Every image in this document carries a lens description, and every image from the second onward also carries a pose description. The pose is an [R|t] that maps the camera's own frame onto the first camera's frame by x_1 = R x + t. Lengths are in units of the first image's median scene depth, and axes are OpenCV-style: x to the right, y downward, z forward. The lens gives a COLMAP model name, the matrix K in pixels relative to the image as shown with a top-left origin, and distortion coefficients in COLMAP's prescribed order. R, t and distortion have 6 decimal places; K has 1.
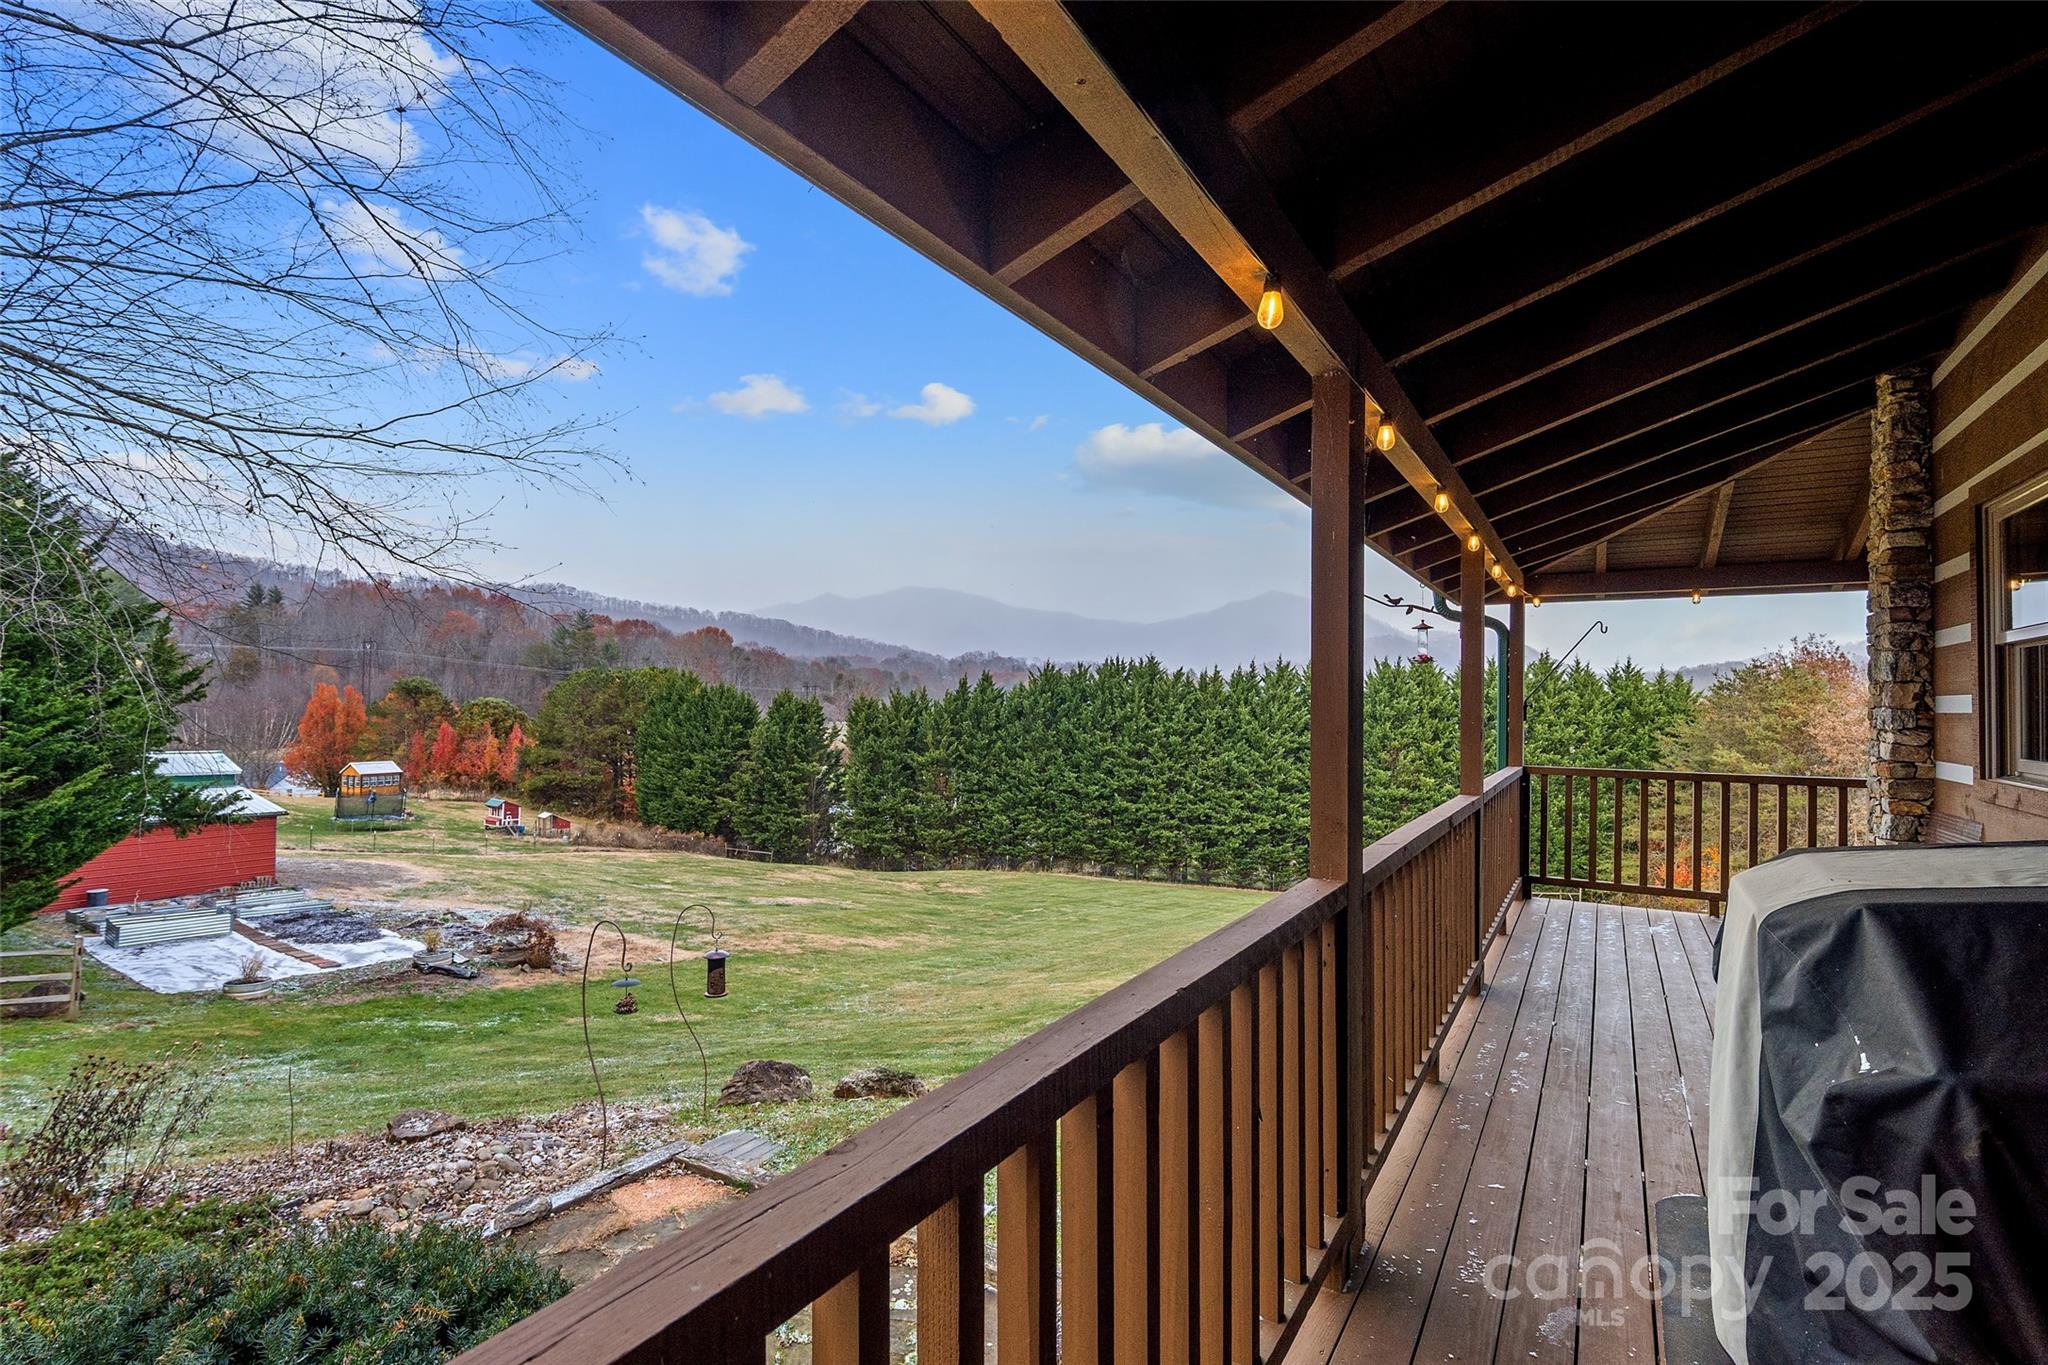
lens RADIAL K [[965.1, 0, 1026.5], [0, 965.1, 683.7], [0, 0, 1]] dist [-0.017315, 0.001132]
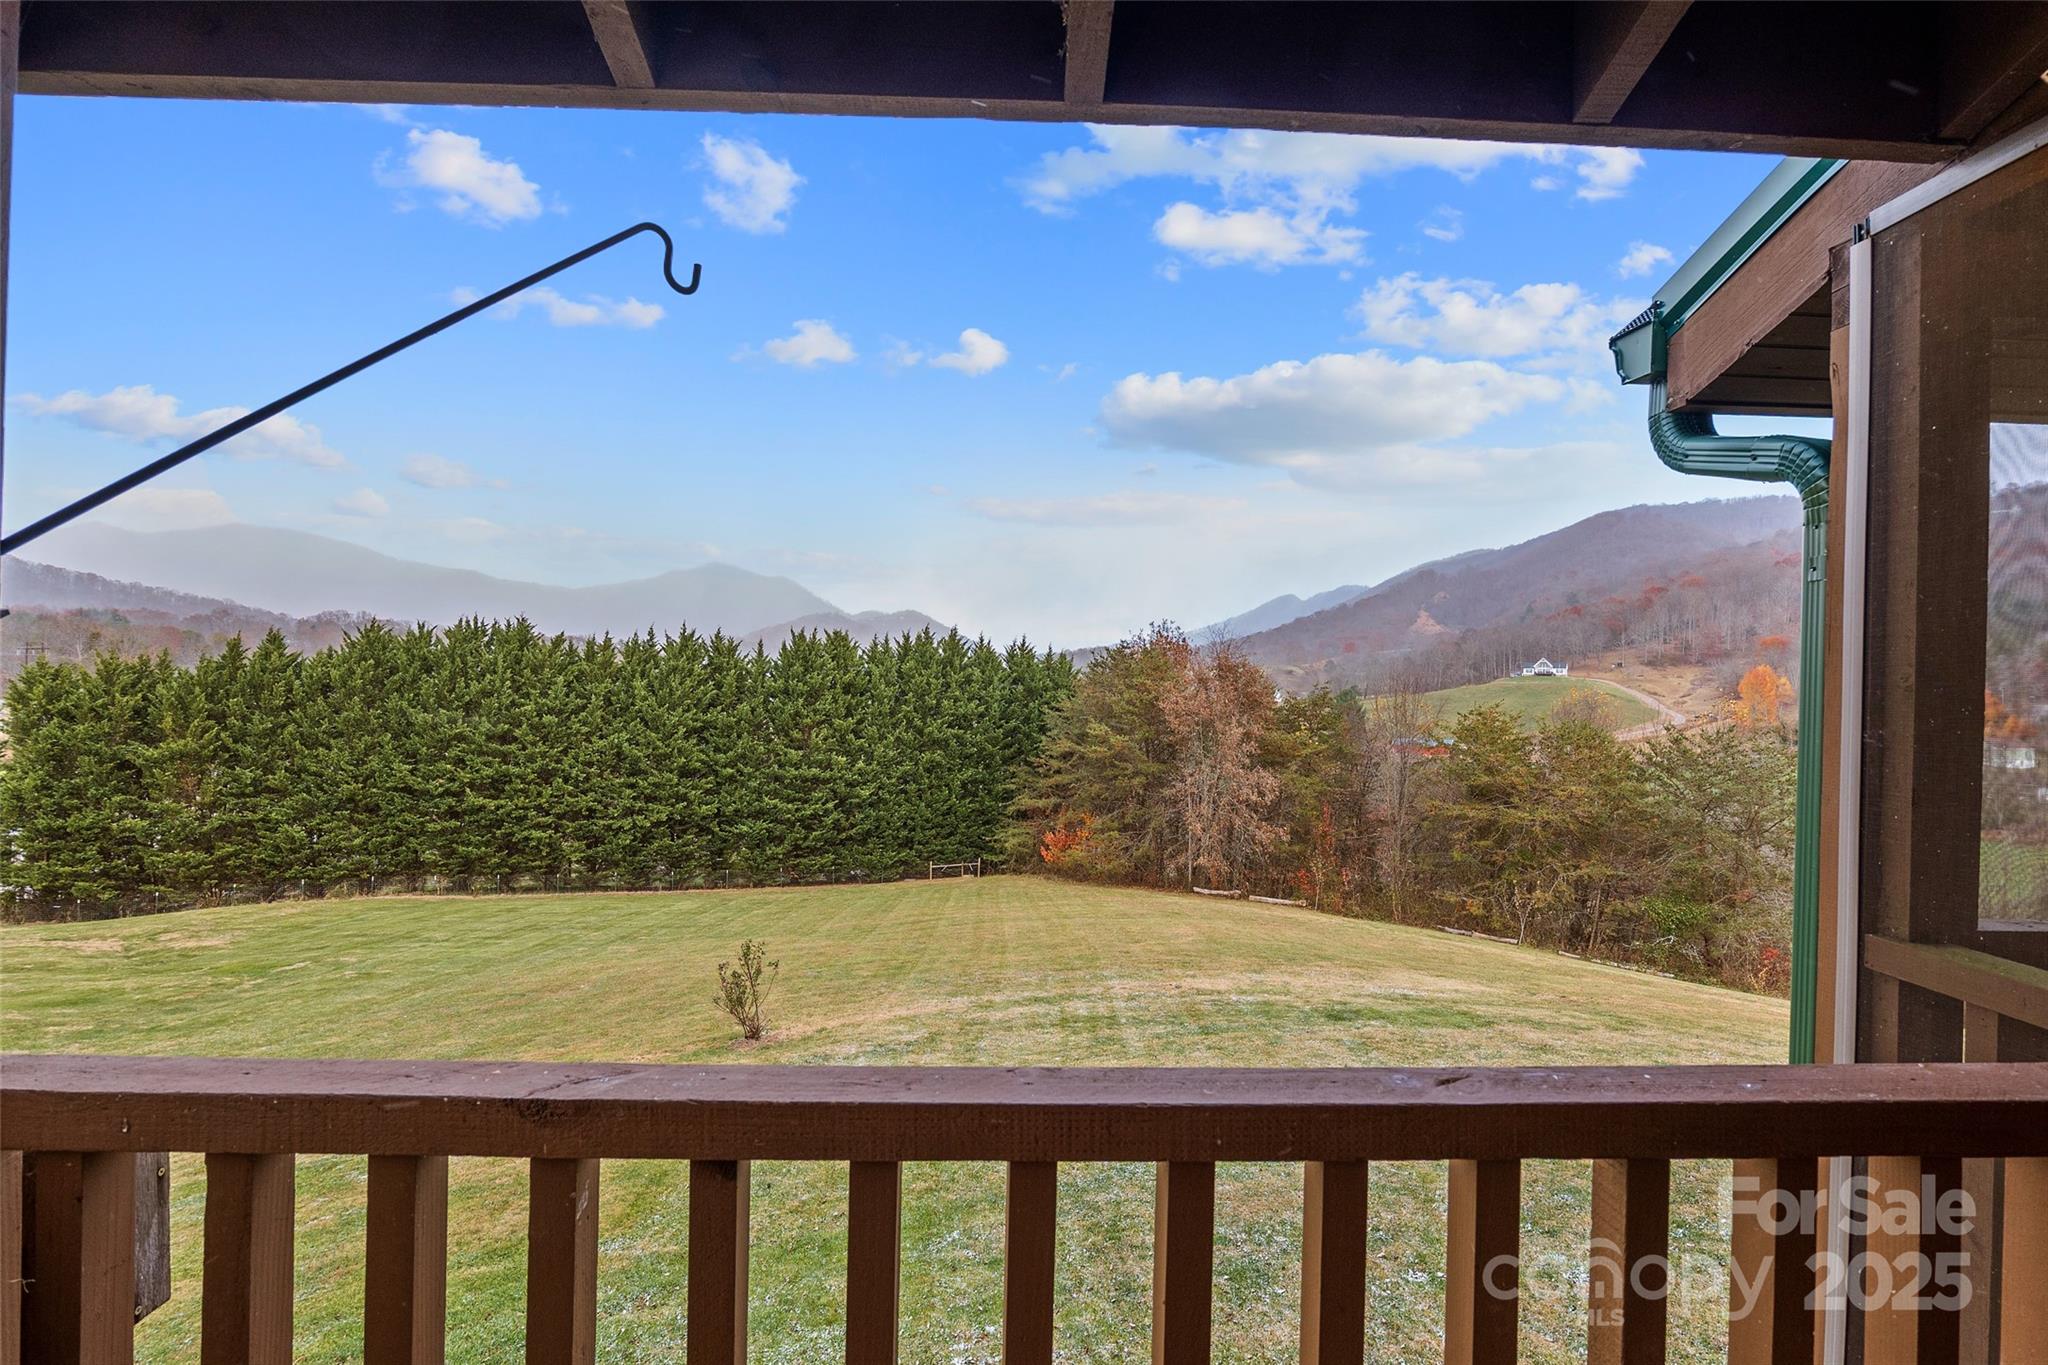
lens RADIAL K [[965.1, 0, 1042.2], [0, 965.1, 678.0], [0, 0, 1]] dist [-0.017315, 0.001132]
pose [[0.839239, 0.007404, 0.543712, 0.059220], [-0.018486, 0.999718, 0.014920, 0.002413], [-0.543448, -0.022572, 0.839139, 0.083006]]
